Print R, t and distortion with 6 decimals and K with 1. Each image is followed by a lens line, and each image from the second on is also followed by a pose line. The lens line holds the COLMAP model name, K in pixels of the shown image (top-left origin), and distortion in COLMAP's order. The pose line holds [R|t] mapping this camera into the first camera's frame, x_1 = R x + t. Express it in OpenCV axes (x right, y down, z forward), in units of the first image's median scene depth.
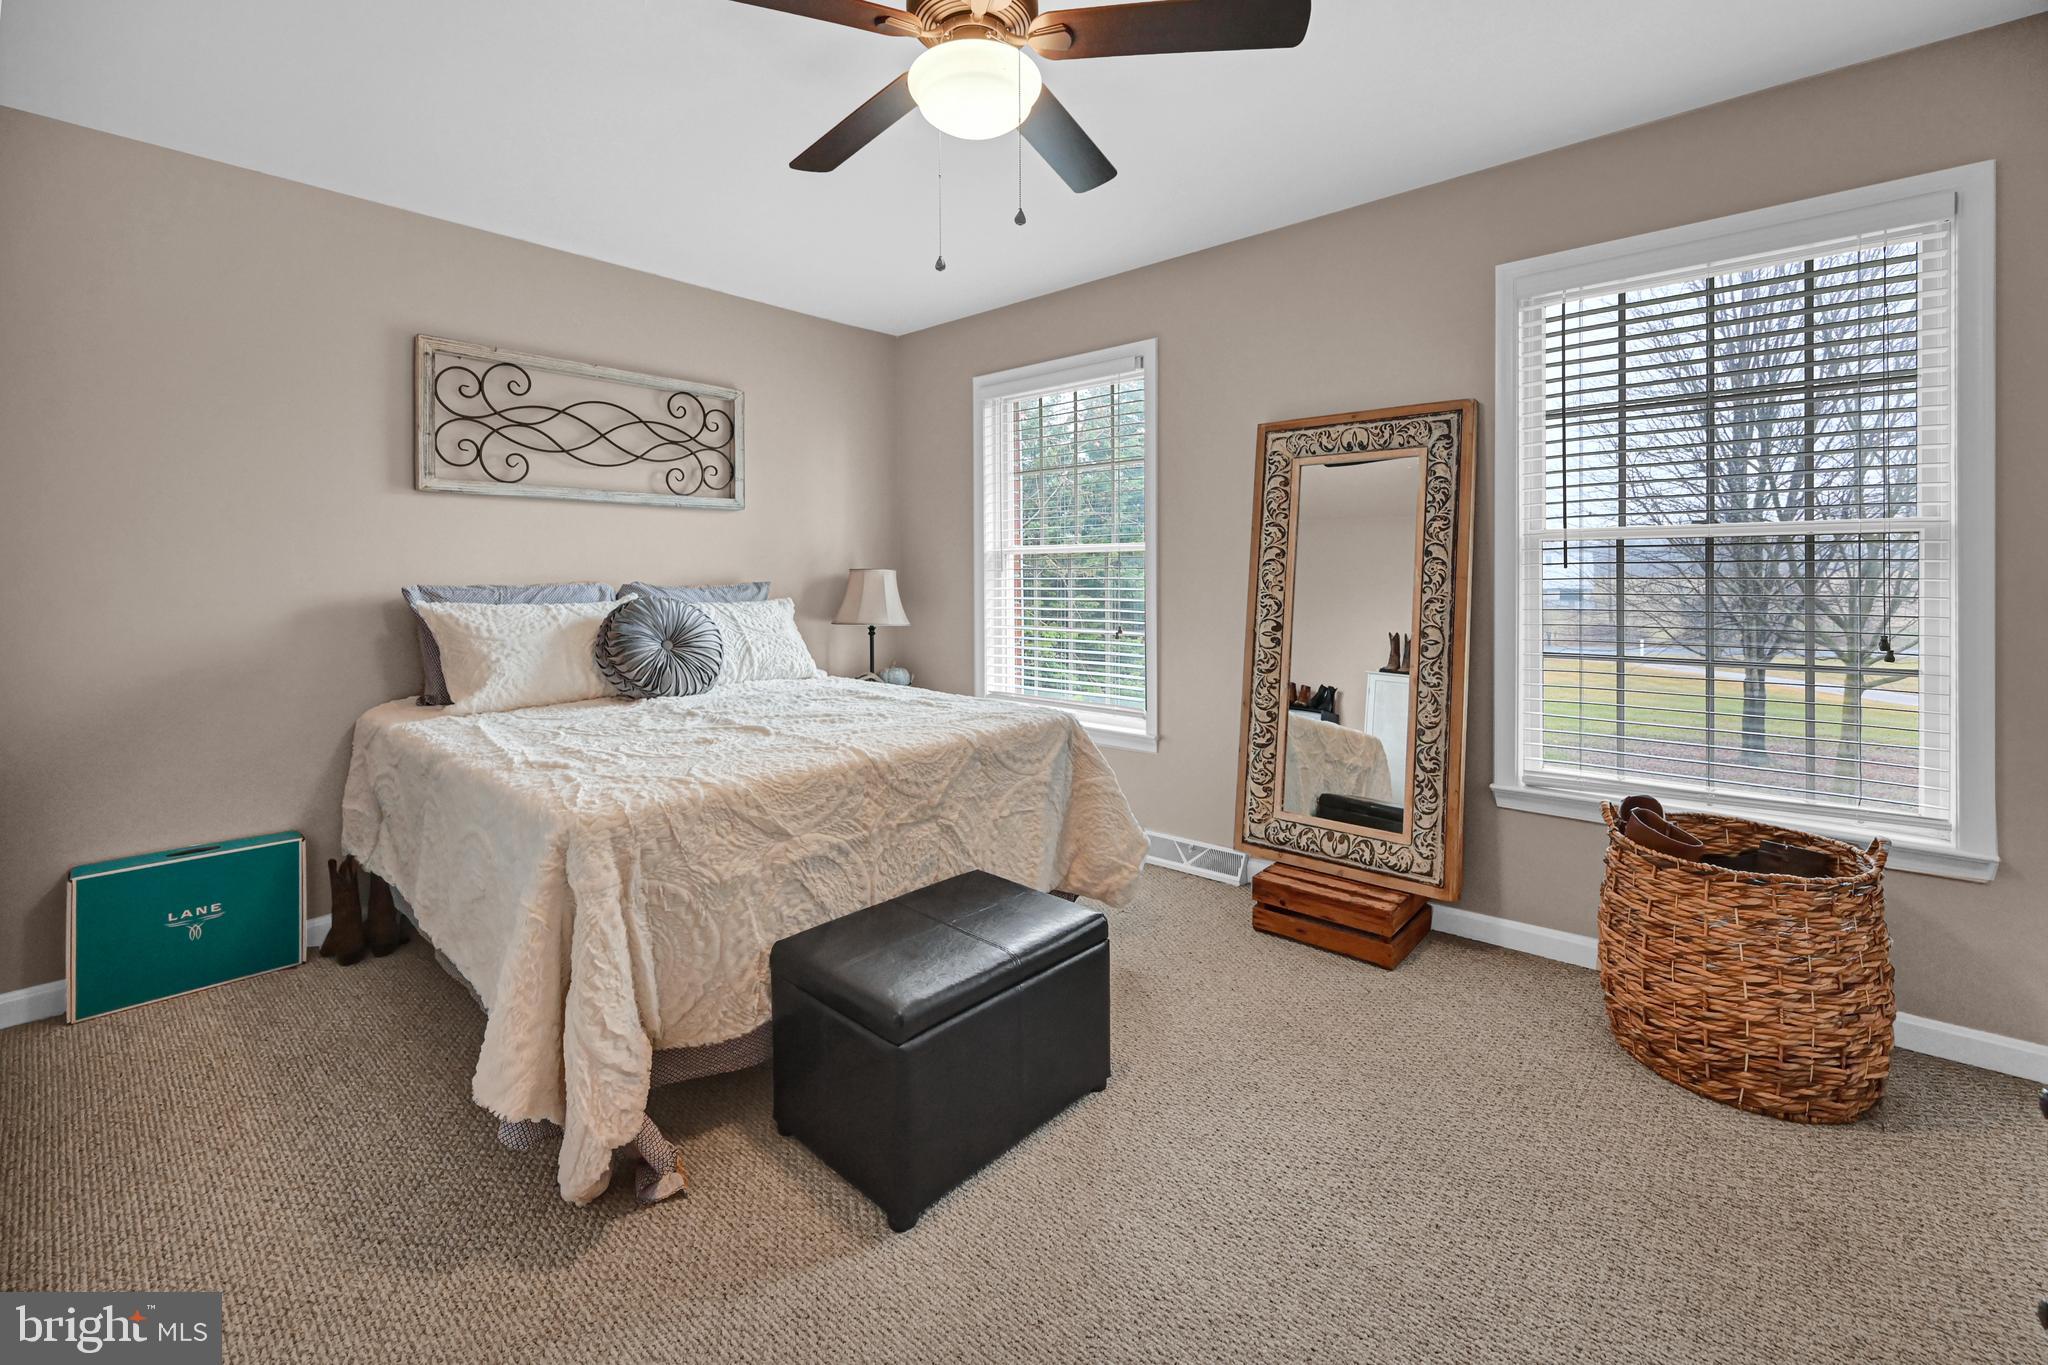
lens RADIAL K [[847.9, 0, 1043.1], [0, 847.9, 575.2], [0, 0, 1]] dist [0.000193, 0.000465]
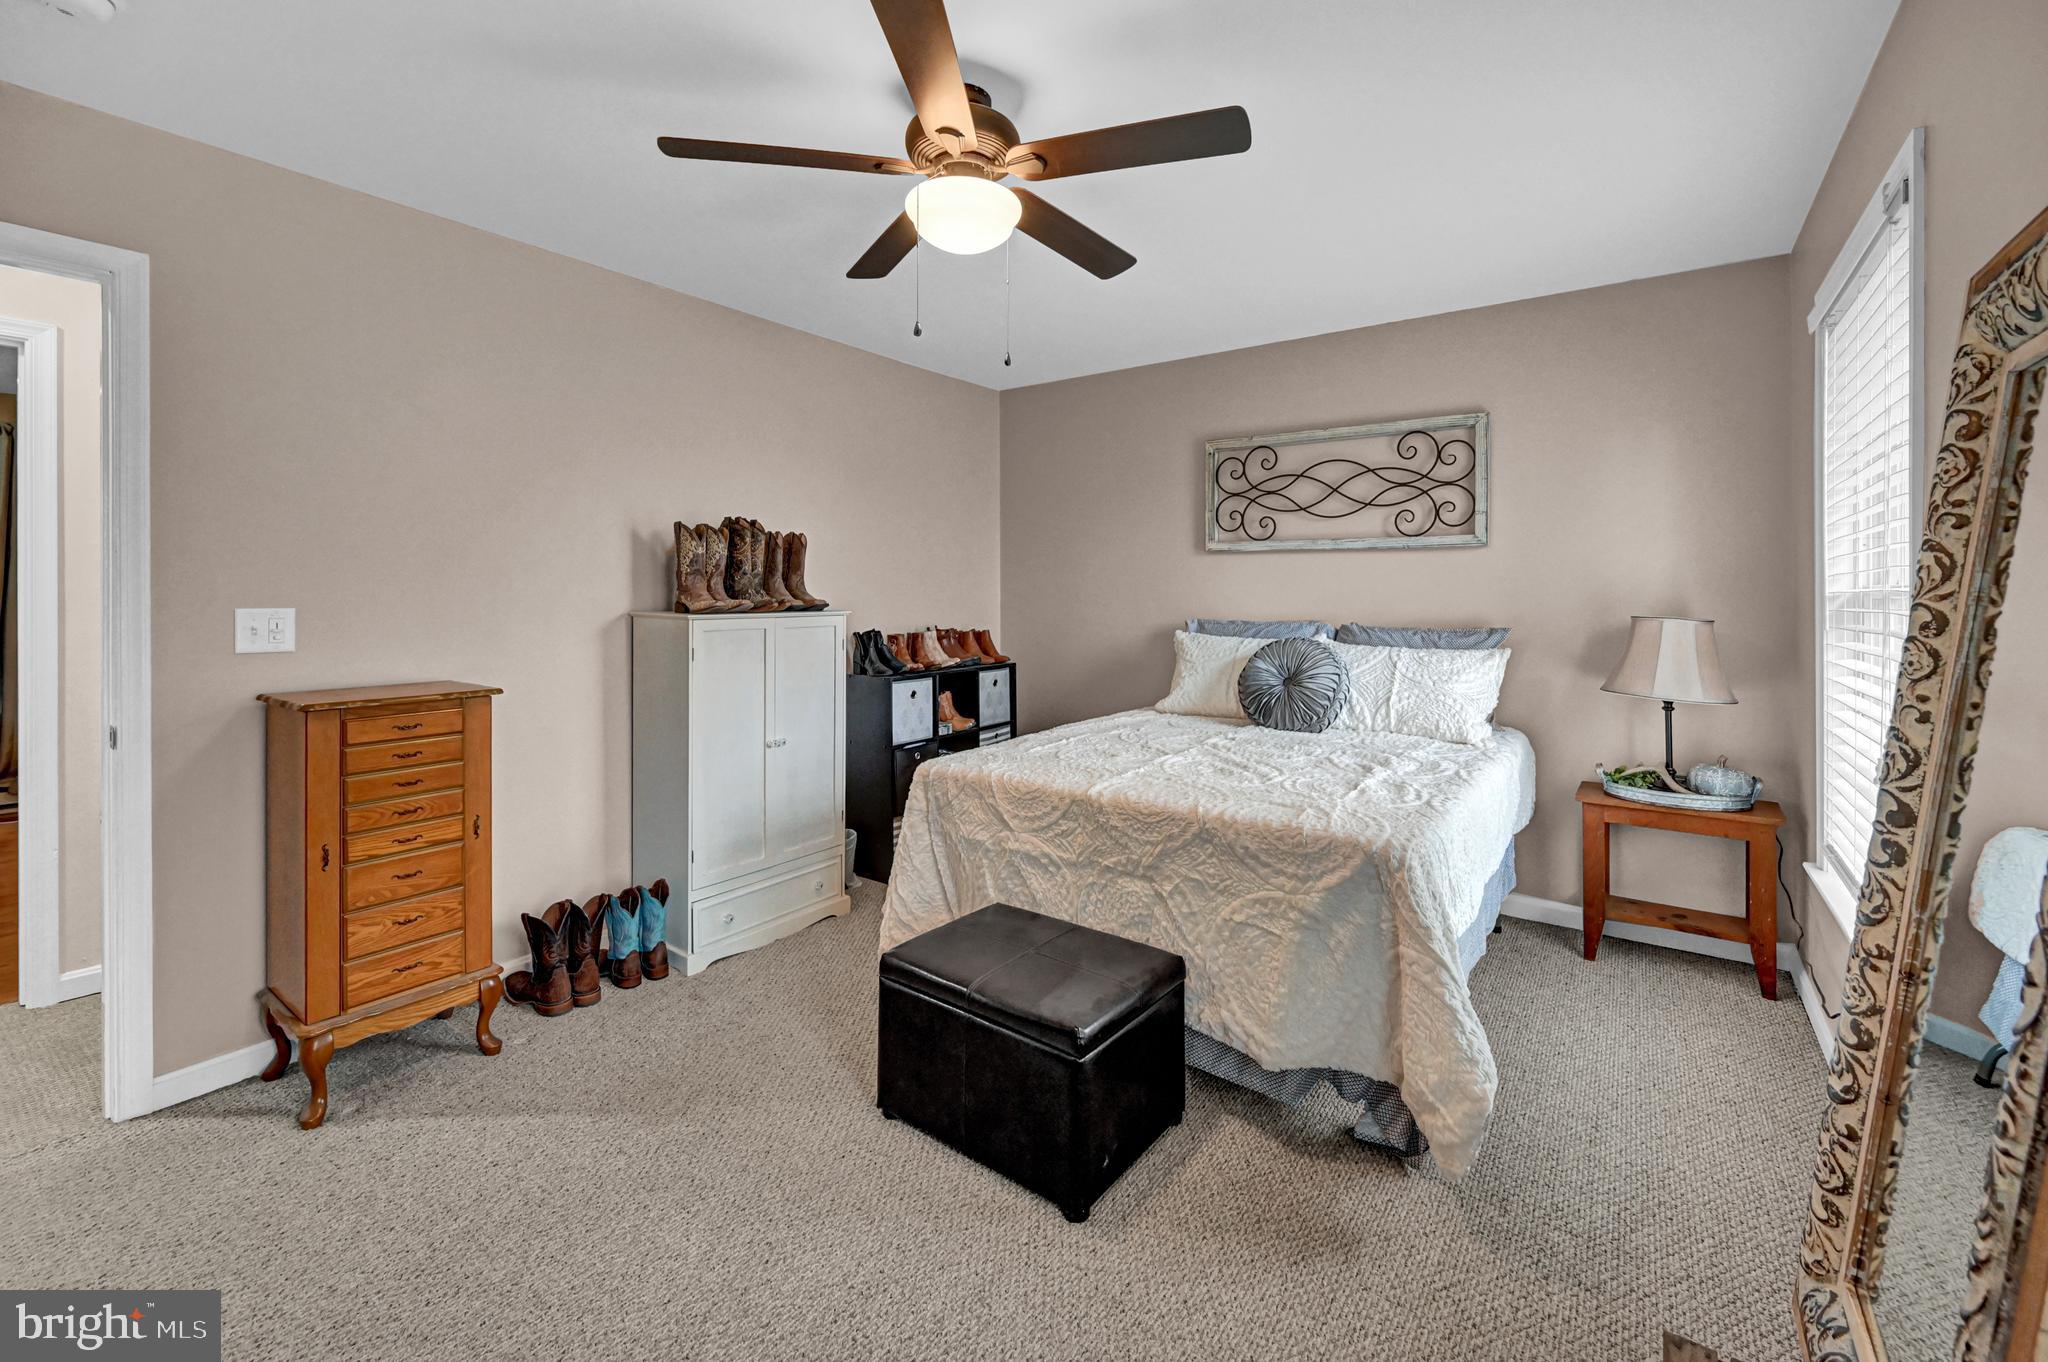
lens RADIAL K [[853.6, 0, 1035.5], [0, 853.6, 586.0], [0, 0, 1]] dist [0.004544, -0.000413]
pose [[0.089486, 0.001518, -0.995987, 0.562046], [-0.006776, 0.999977, 0.000915, -0.037072], [0.995965, 0.006667, 0.089494, 0.510770]]
